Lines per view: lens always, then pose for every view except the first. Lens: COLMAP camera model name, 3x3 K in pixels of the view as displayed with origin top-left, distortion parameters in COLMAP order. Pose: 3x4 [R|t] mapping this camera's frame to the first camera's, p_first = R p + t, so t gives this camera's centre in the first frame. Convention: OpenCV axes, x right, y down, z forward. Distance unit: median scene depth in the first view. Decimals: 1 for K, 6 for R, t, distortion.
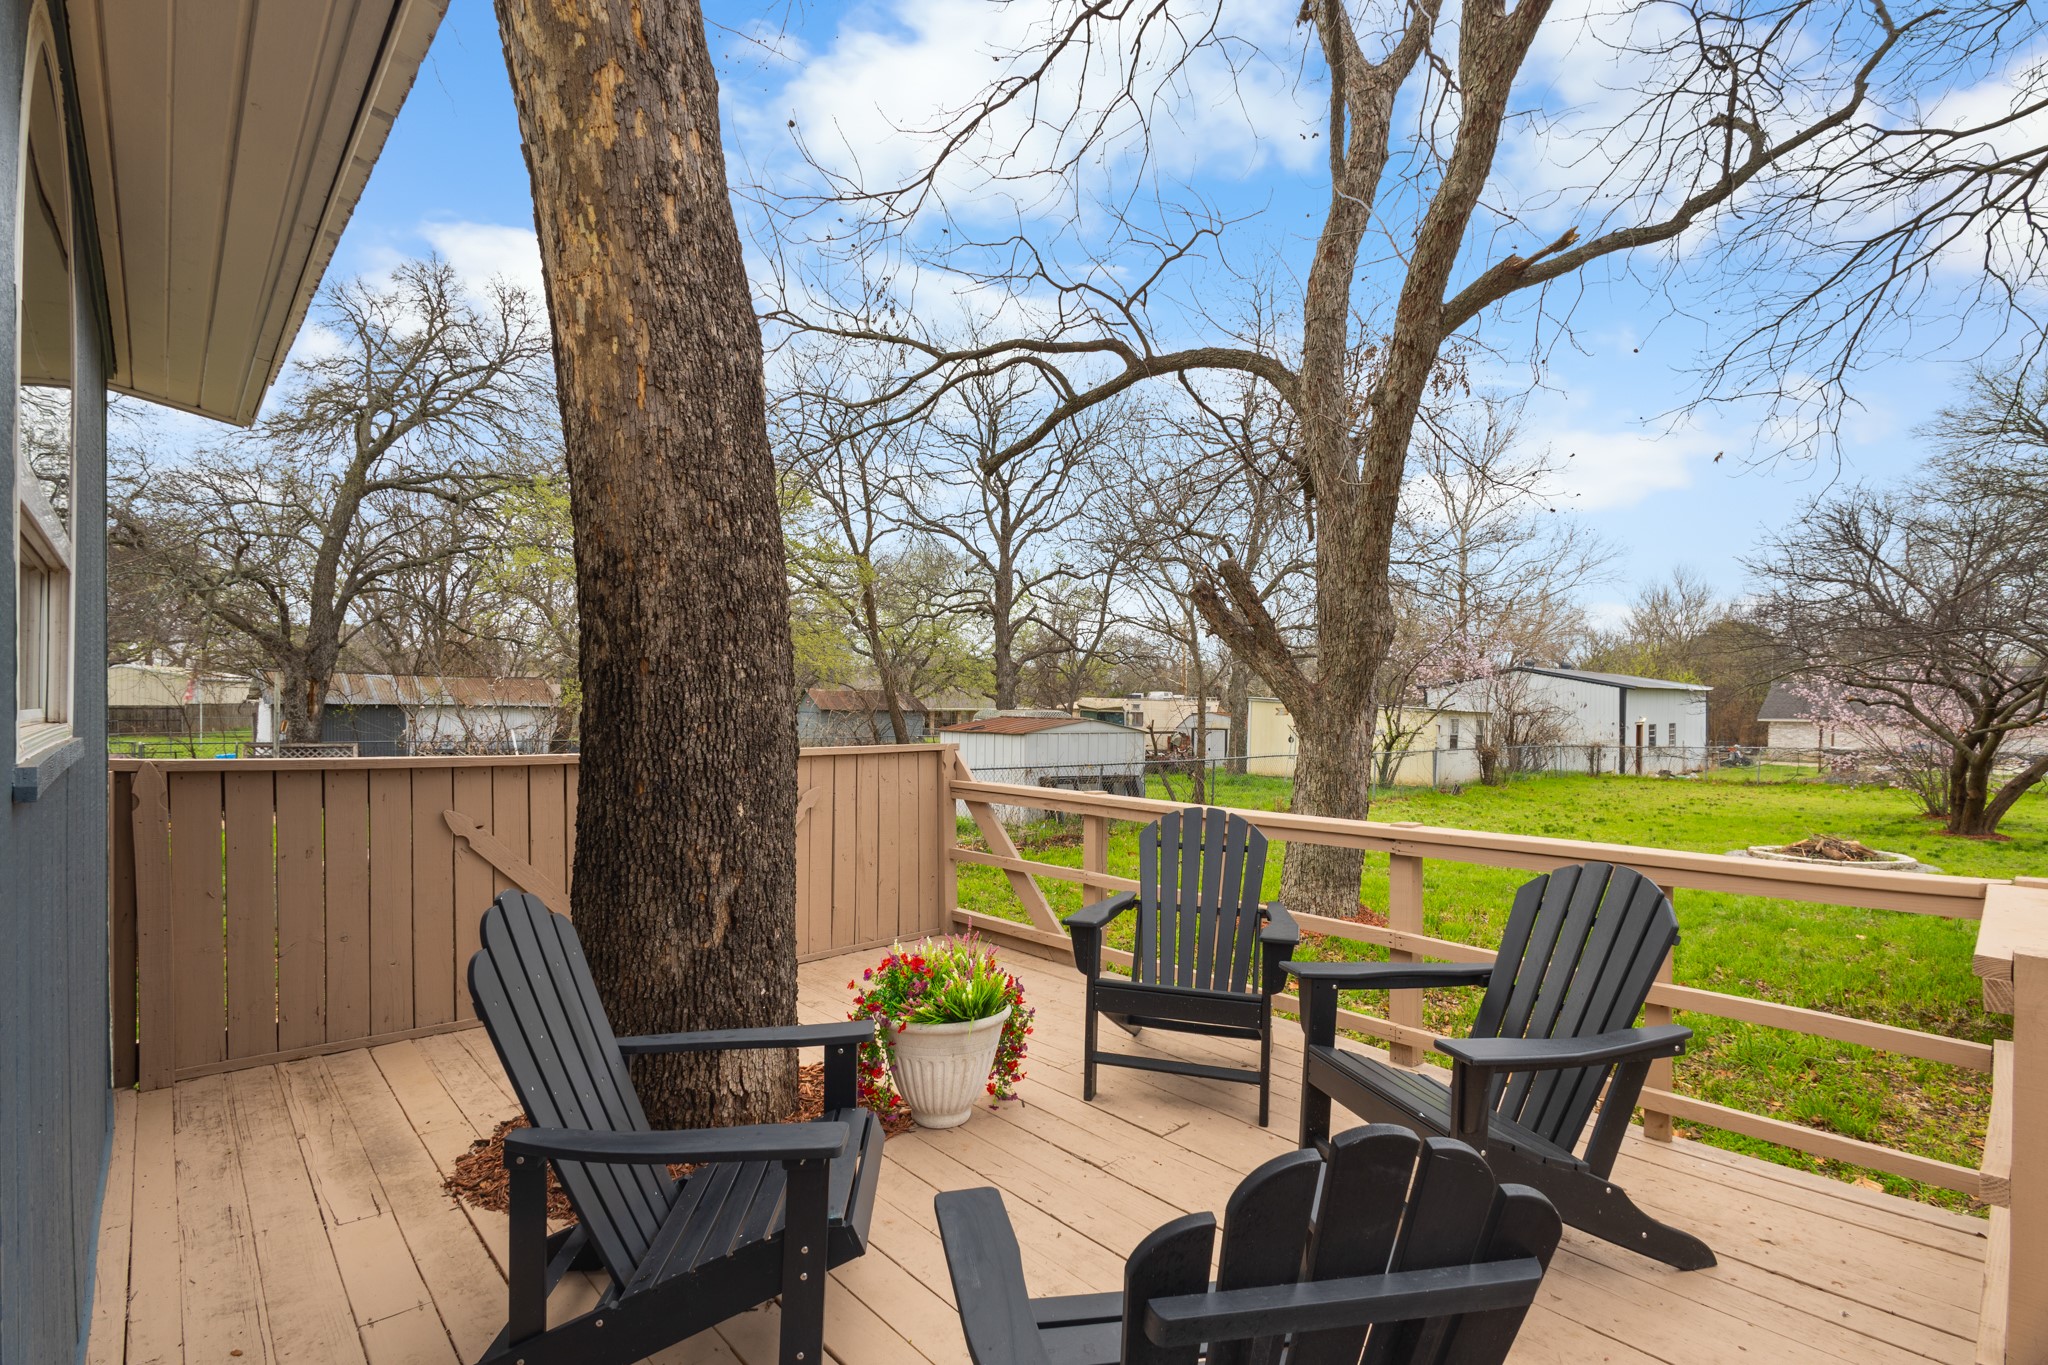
lens RADIAL K [[954.7, 0, 1017.0], [0, 954.7, 704.3], [0, 0, 1]] dist [0.002789, 0.000234]
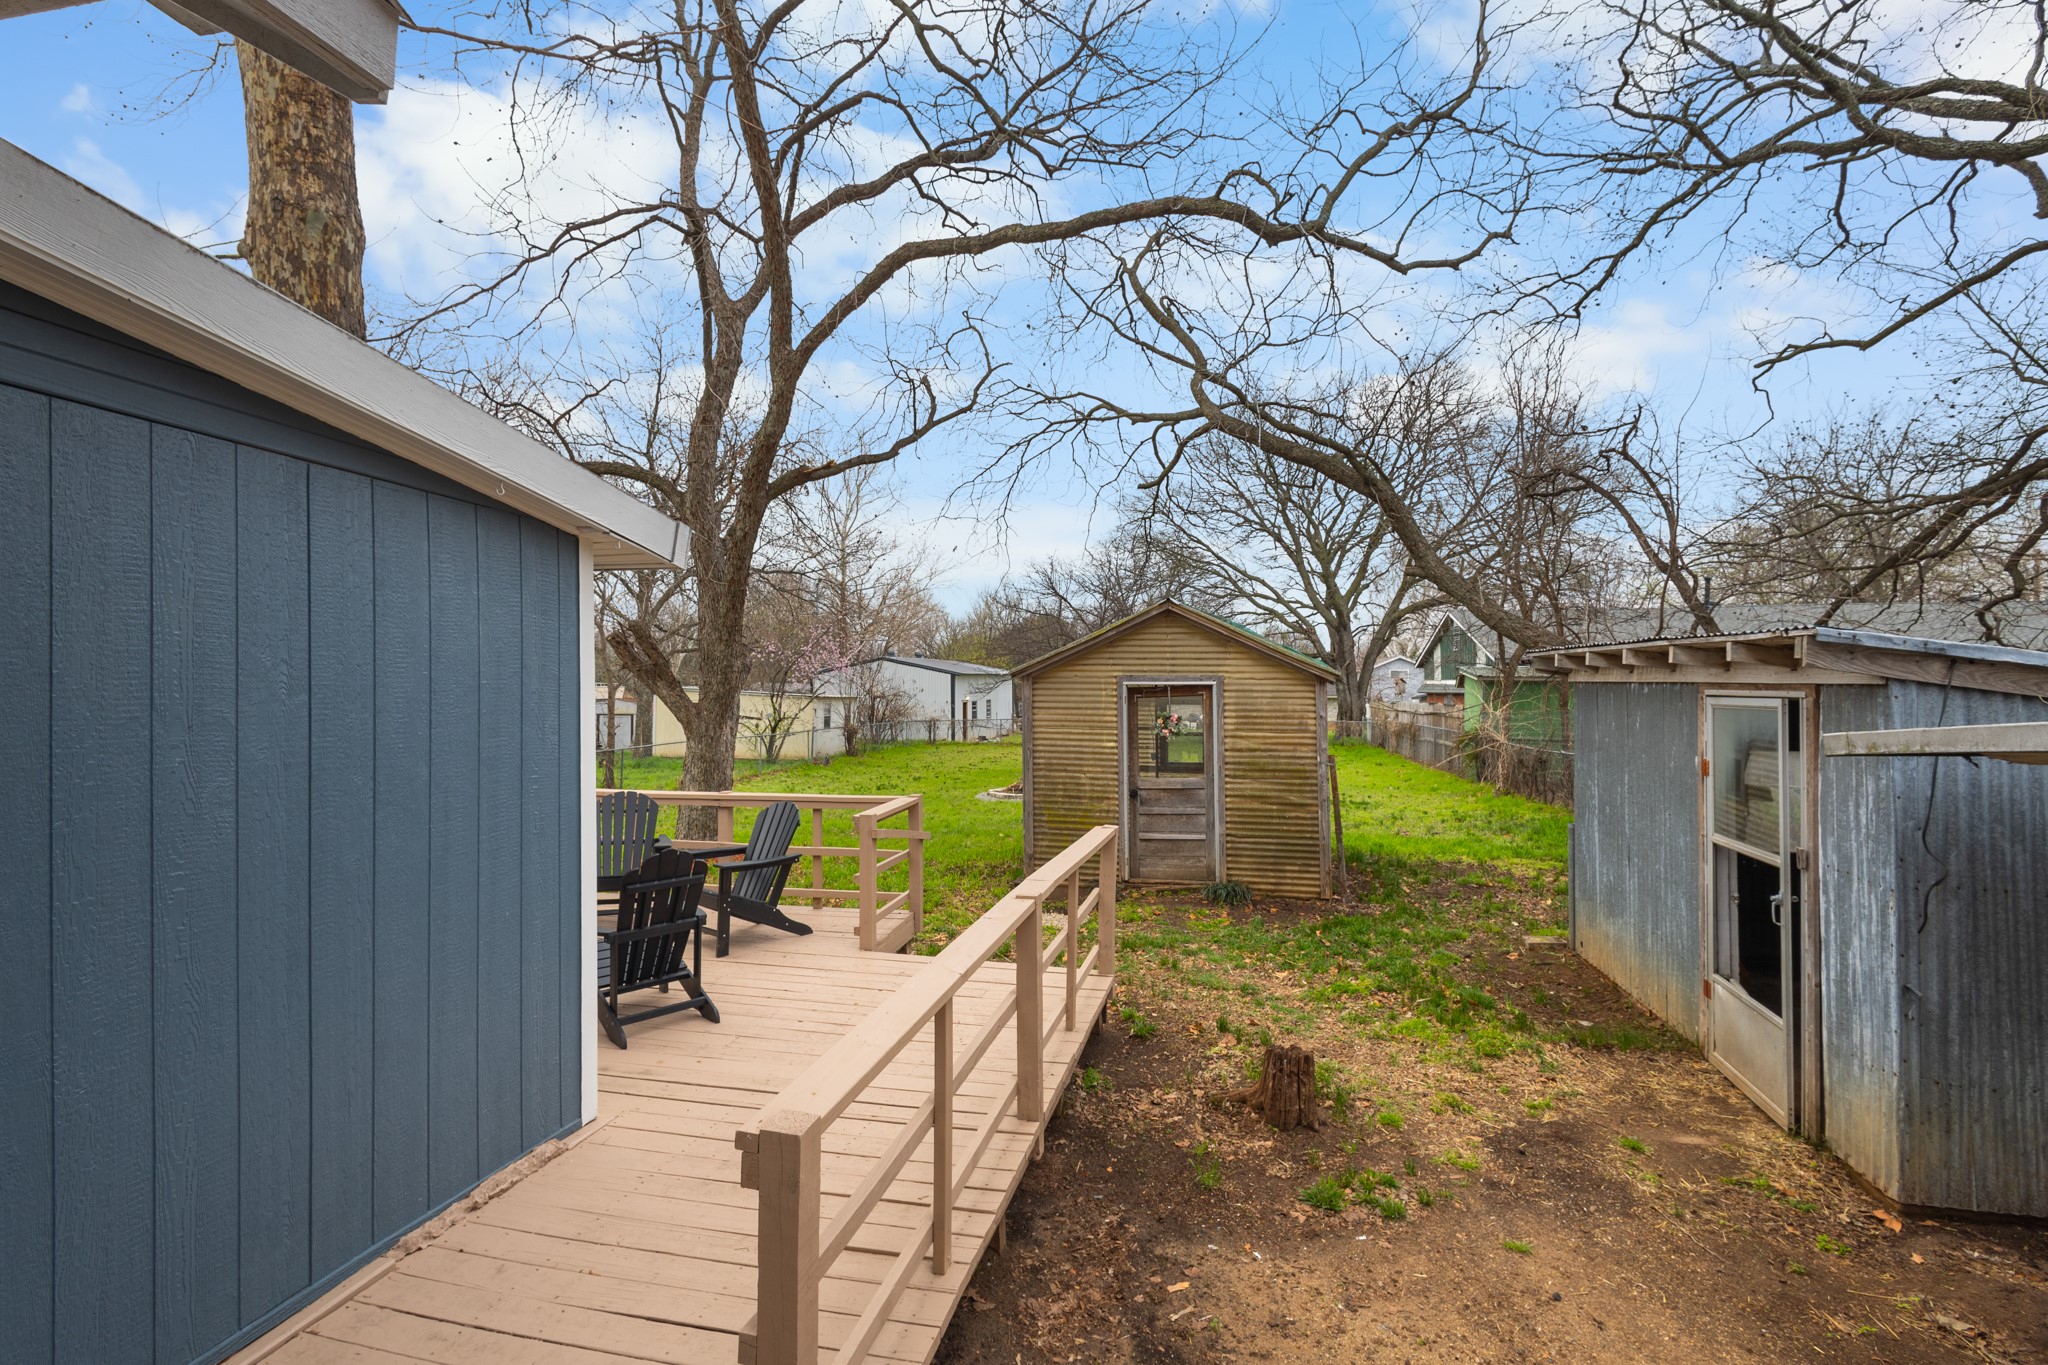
lens RADIAL K [[954.7, 0, 1011.9], [0, 954.7, 681.3], [0, 0, 1]] dist [0.002789, 0.000234]
pose [[0.827946, -0.007583, 0.560757, -0.040813], [0.005947, 0.999971, 0.004742, -0.020363], [-0.560776, -0.000592, 0.827967, -0.177358]]
